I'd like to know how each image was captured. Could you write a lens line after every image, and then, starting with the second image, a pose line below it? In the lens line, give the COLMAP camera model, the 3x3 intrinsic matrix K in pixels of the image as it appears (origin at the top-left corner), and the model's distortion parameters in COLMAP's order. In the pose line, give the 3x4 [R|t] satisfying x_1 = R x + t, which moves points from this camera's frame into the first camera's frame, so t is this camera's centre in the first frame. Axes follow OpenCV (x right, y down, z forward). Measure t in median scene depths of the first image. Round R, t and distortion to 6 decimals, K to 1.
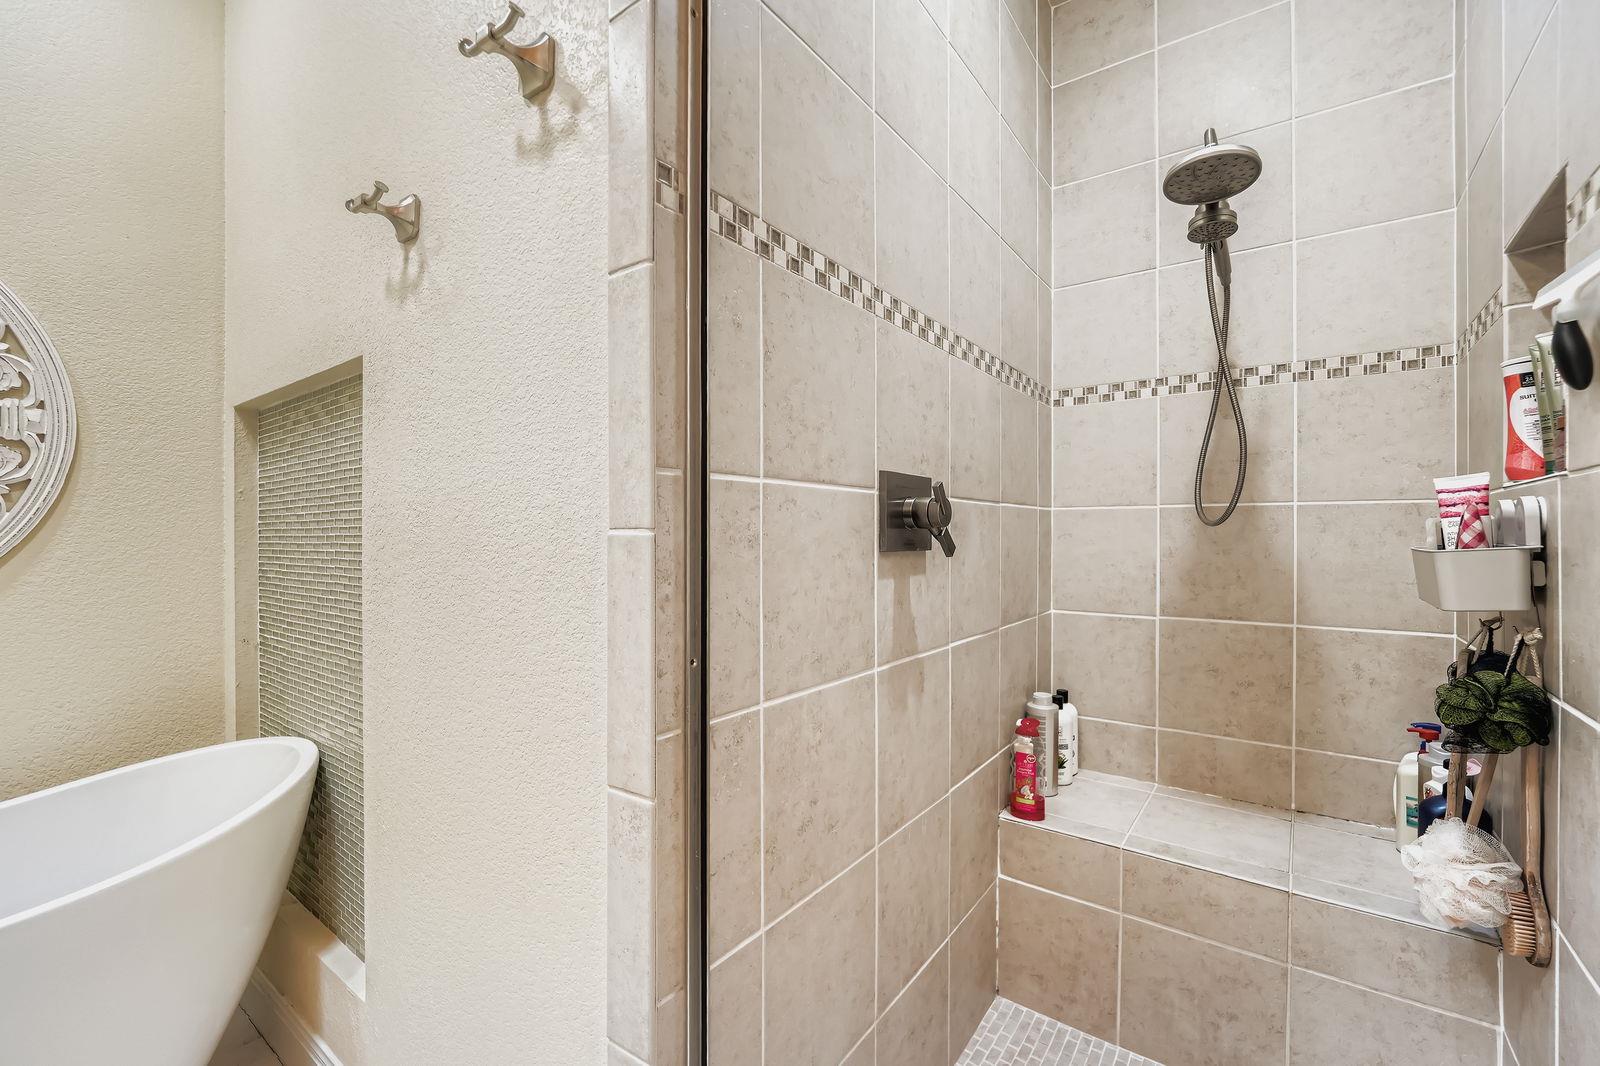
lens RADIAL K [[661.9, 0, 802.3], [0, 661.9, 531.9], [0, 0, 1]] dist [-0.013057, -0.000168]
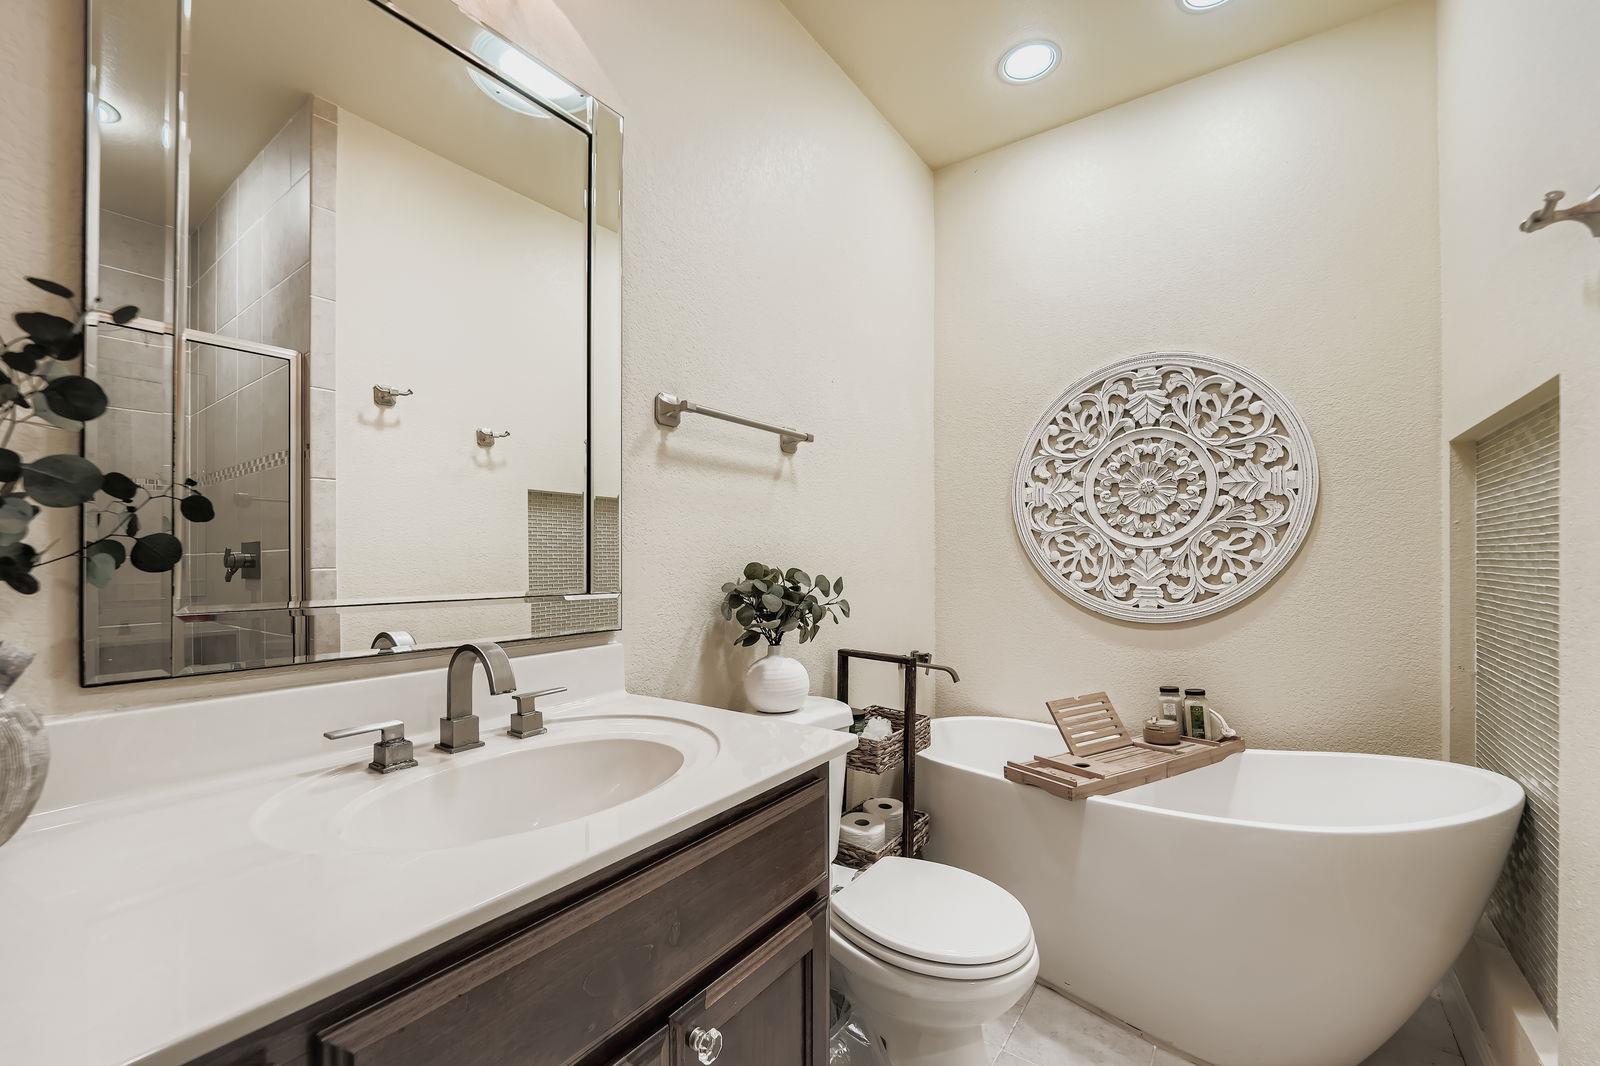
lens RADIAL K [[661.9, 0, 799.3], [0, 661.9, 544.1], [0, 0, 1]] dist [-0.013057, -0.000168]
pose [[0.005766, -0.007210, -0.999957, 0.192701], [-0.000930, 0.999974, -0.007215, -0.022620], [0.999983, 0.000972, 0.005759, -0.047901]]
